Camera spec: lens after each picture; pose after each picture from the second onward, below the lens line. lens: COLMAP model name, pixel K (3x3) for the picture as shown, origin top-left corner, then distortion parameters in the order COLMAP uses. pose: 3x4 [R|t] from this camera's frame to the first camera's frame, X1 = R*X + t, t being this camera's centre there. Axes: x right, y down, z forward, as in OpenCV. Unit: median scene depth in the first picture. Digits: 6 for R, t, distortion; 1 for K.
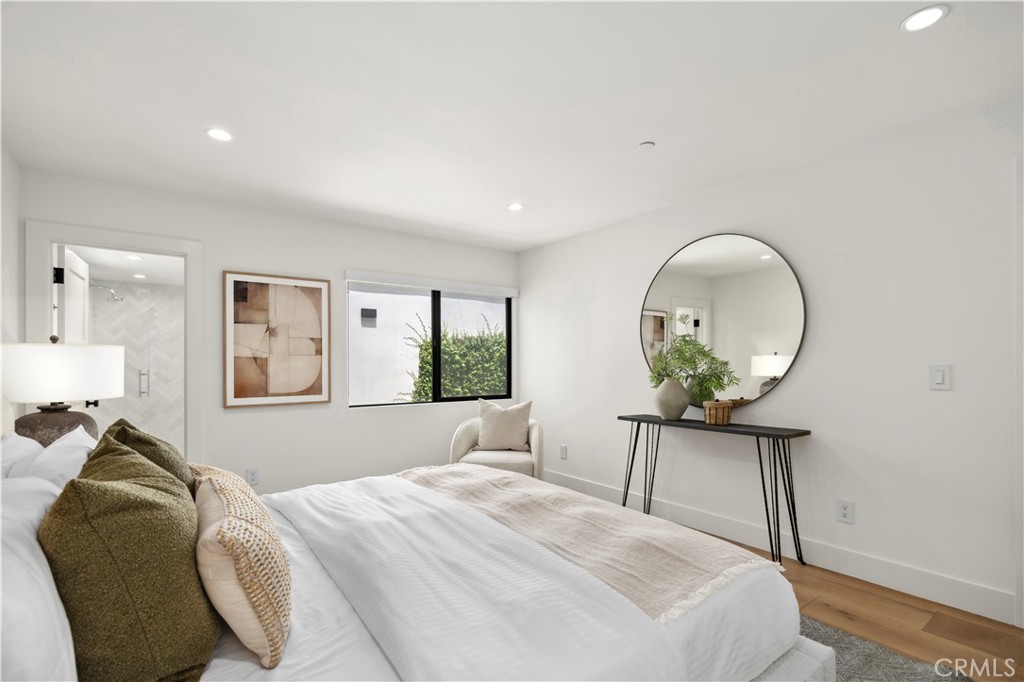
lens RADIAL K [[468.2, 0, 514.5], [0, 468.2, 357.5], [0, 0, 1]] dist [-0.001791, 0.000283]
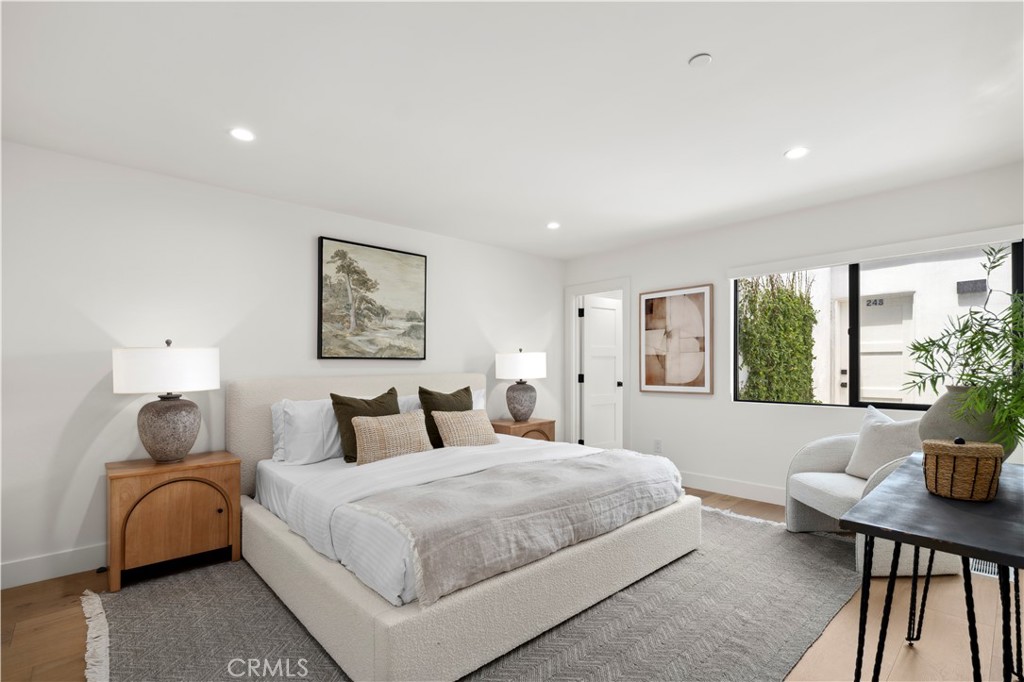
lens RADIAL K [[468.2, 0, 514.5], [0, 468.2, 357.5], [0, 0, 1]] dist [-0.001791, 0.000283]
pose [[0.102145, -0.008014, -0.994737, 0.703135], [0.023893, 0.999699, -0.005600, 0.004354], [0.994483, -0.023195, 0.102306, 0.459631]]
